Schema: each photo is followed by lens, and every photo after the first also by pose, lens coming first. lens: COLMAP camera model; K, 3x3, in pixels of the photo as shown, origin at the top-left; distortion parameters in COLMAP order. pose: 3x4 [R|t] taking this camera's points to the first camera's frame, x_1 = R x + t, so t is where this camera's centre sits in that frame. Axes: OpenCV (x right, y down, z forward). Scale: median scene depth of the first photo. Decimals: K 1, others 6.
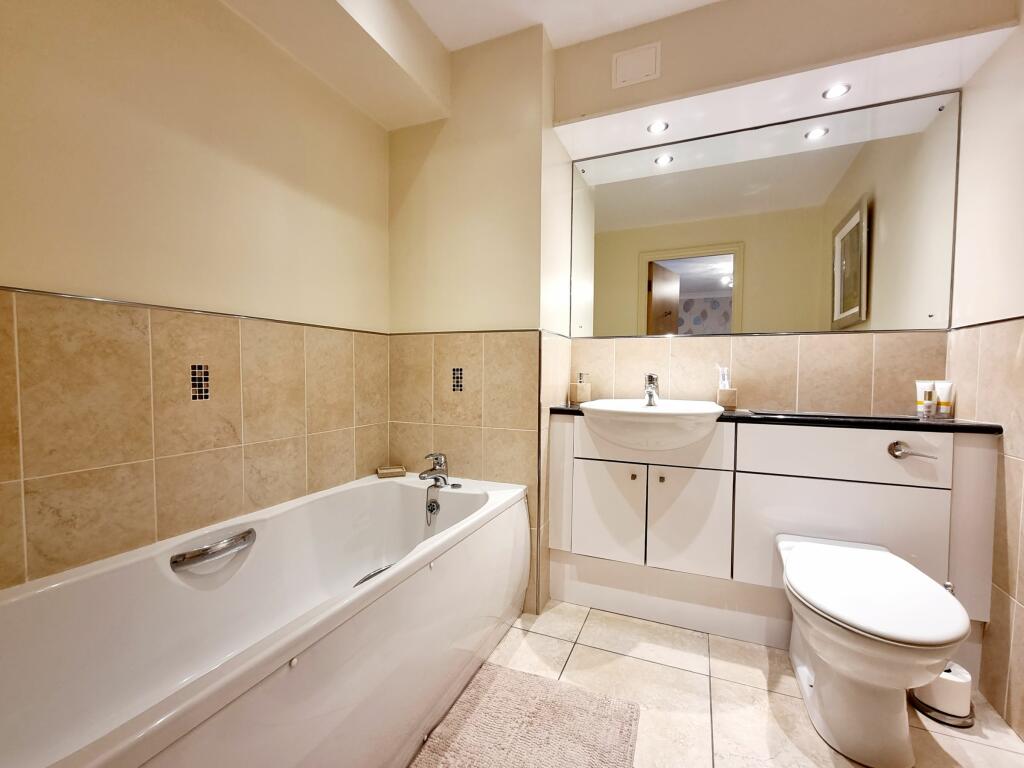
lens RADIAL K [[430.4, 0, 507.6], [0, 430.4, 389.8], [0, 0, 1]] dist [-0.002634, 0.000559]
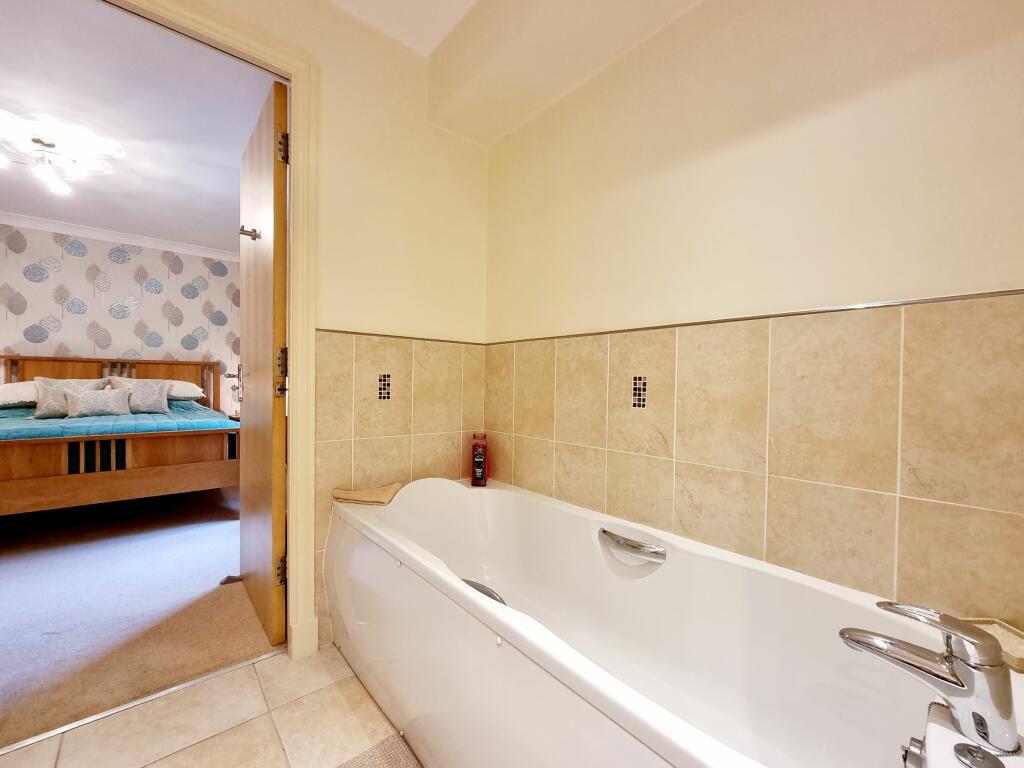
lens RADIAL K [[430.4, 0, 512.3], [0, 430.4, 383.4], [0, 0, 1]] dist [-0.002634, 0.000559]
pose [[-0.432960, -0.003240, -0.901408, 0.430906], [-0.050878, 0.998487, 0.020848, -0.045828], [0.899976, 0.054888, -0.432469, 1.176168]]
